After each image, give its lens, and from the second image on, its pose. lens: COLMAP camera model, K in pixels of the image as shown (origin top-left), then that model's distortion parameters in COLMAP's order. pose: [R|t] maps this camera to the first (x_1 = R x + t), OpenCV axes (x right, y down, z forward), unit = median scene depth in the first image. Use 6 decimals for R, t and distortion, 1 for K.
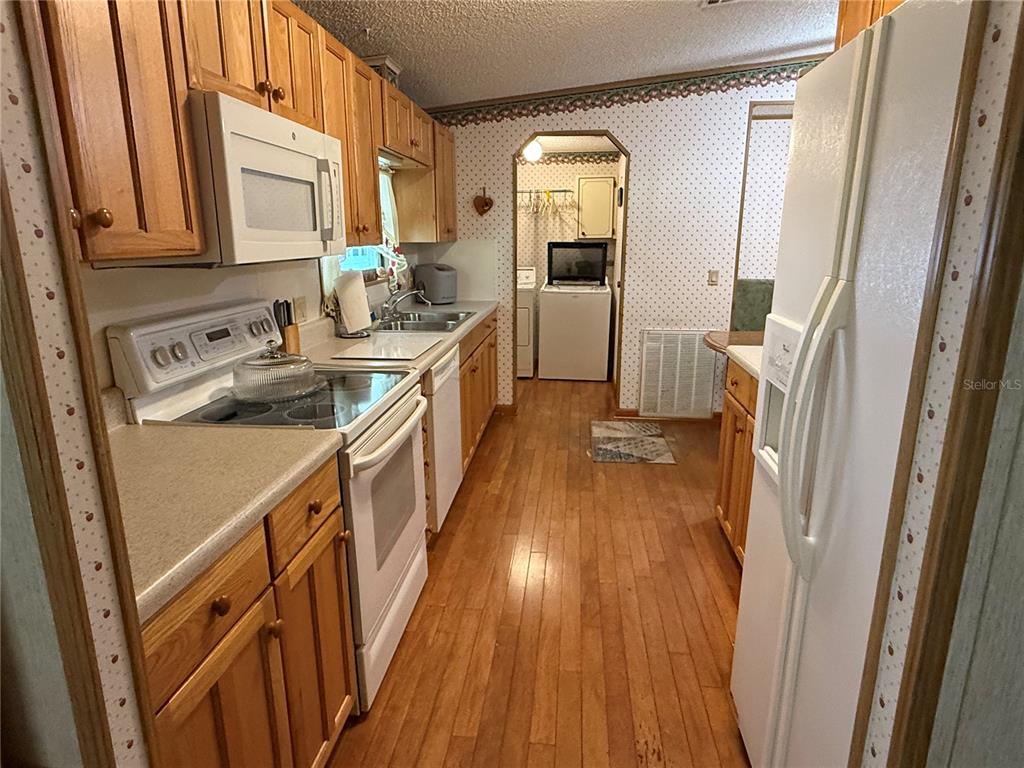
lens RADIAL K [[598.1, 0, 511.5], [0, 598.1, 382.6], [0, 0, 1]] dist [0.000329, 0.000087]
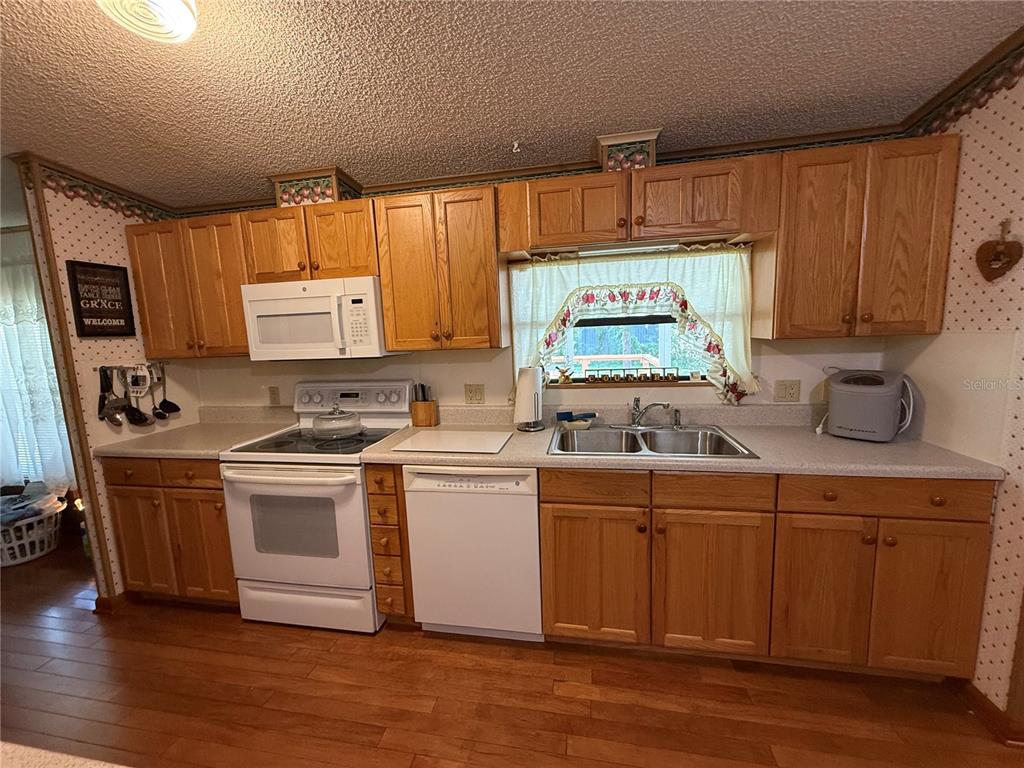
lens RADIAL K [[405.5, 0, 512.0], [0, 405.5, 385.5], [0, 0, 1]] dist [-0.002682, 0.000385]
pose [[-0.083008, 0.135452, -0.987301, 0.313924], [-0.202023, 0.967861, 0.149770, -0.177312], [0.975857, 0.211890, -0.052976, 0.688506]]
